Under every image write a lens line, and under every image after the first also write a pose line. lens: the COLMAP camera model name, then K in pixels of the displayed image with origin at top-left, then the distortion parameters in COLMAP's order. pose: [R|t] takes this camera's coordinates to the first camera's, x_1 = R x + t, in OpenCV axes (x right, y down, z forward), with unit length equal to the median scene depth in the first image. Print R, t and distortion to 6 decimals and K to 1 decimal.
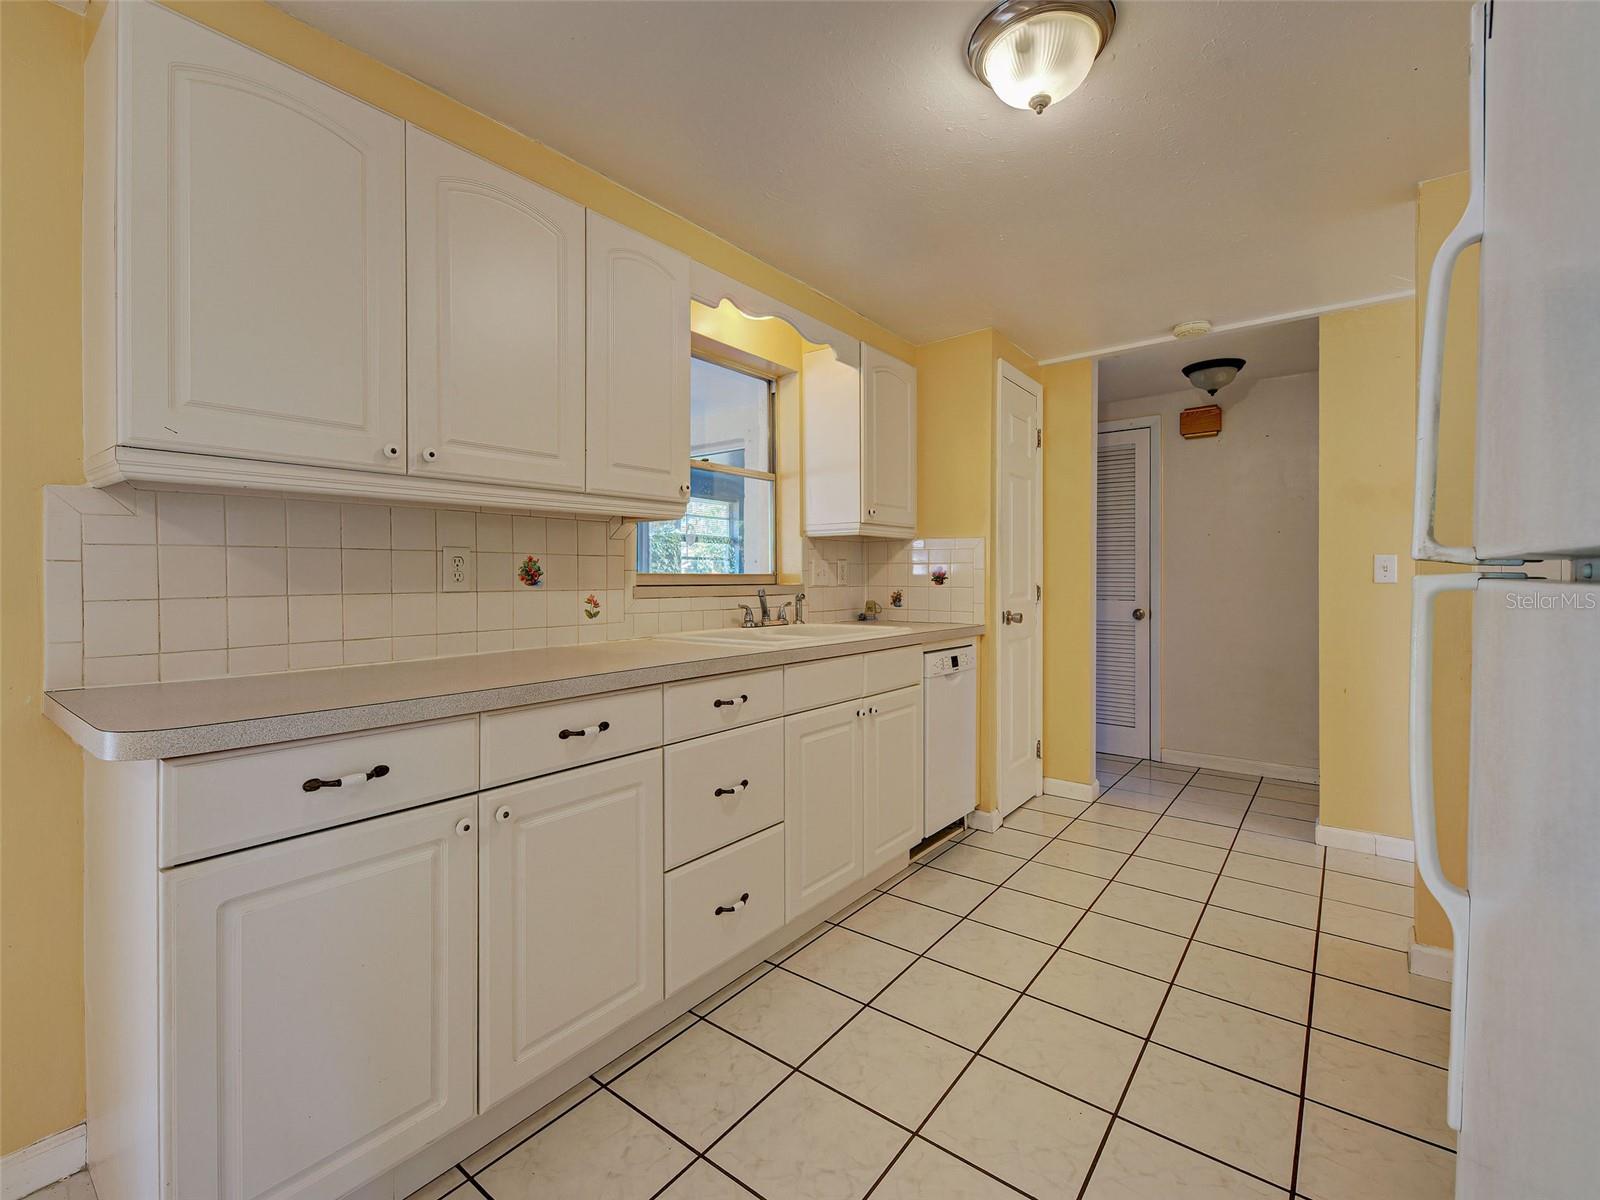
lens RADIAL K [[693.7, 0, 834.8], [0, 693.7, 582.5], [0, 0, 1]] dist [0.001029, -0.000119]
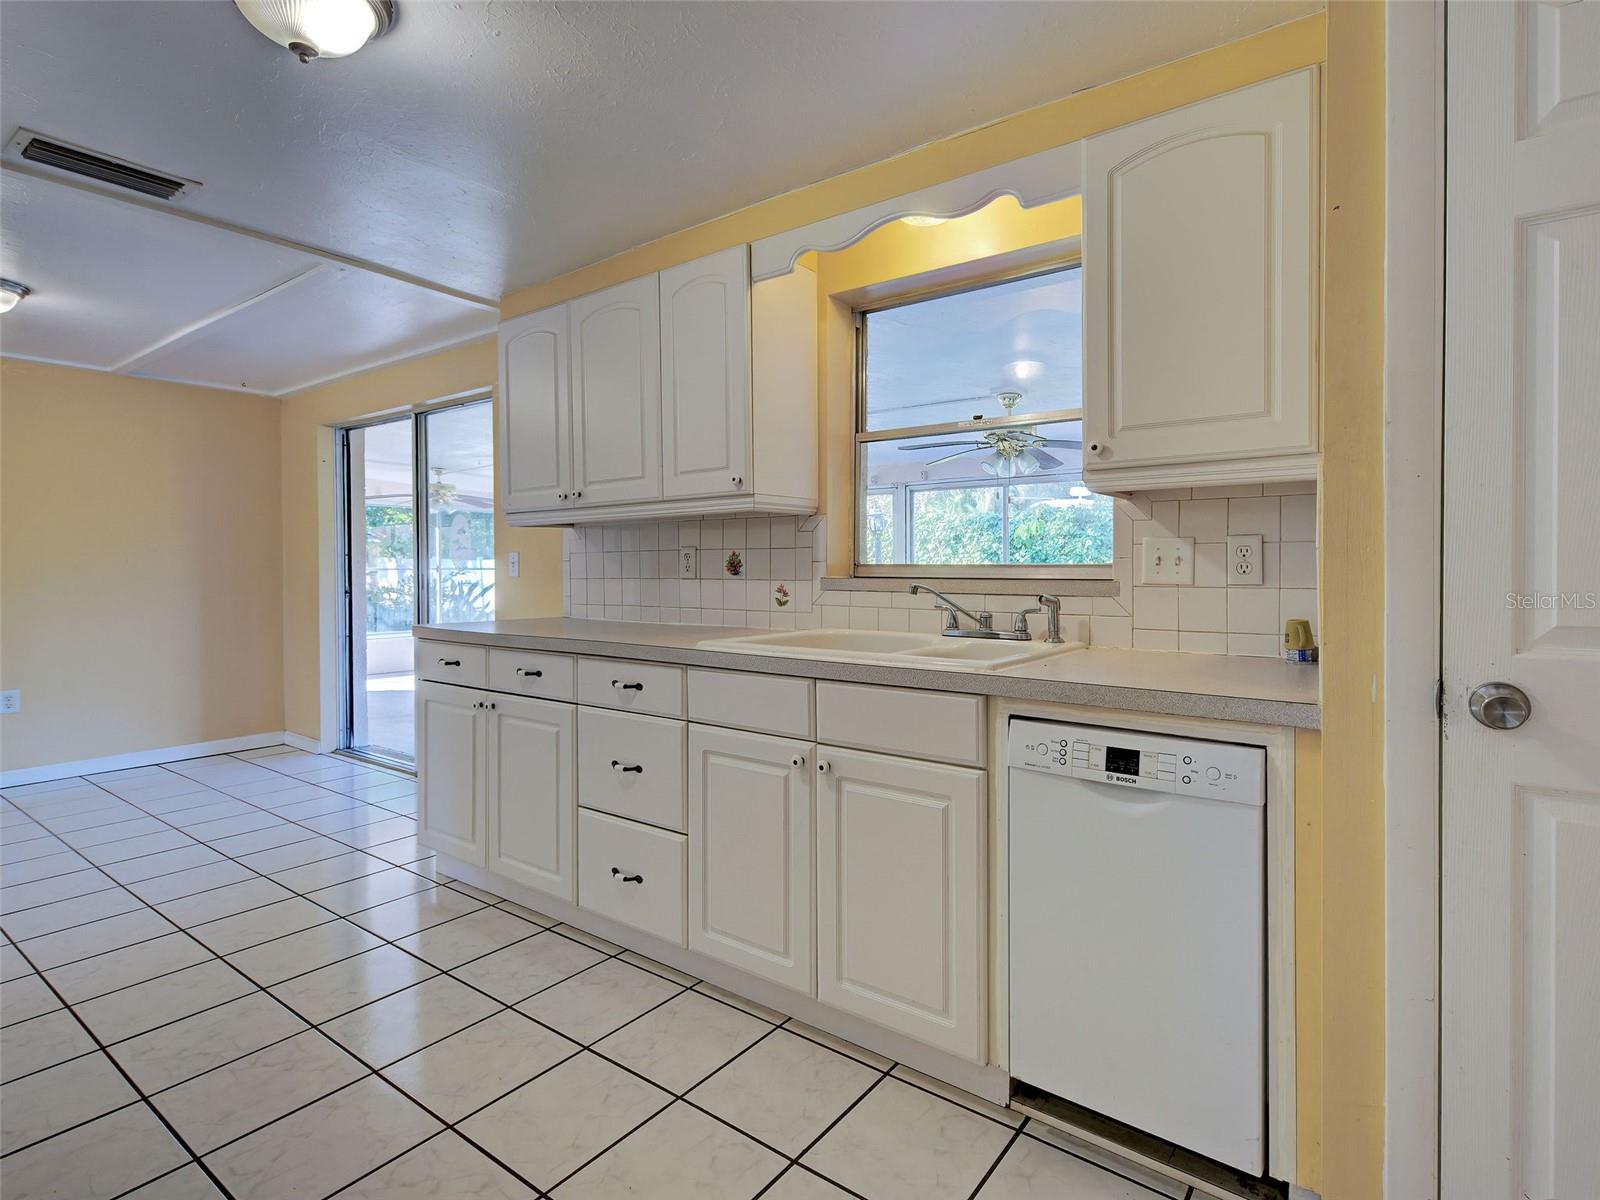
lens RADIAL K [[705.1, 0, 800.0], [0, 705.1, 579.9], [0, 0, 1]] dist [-0.010853, -0.000097]
pose [[0.059857, 0.017050, -0.998061, 0.805081], [-0.008717, 0.999825, 0.016557, -0.008762], [0.998169, 0.007709, 0.059995, 1.027305]]
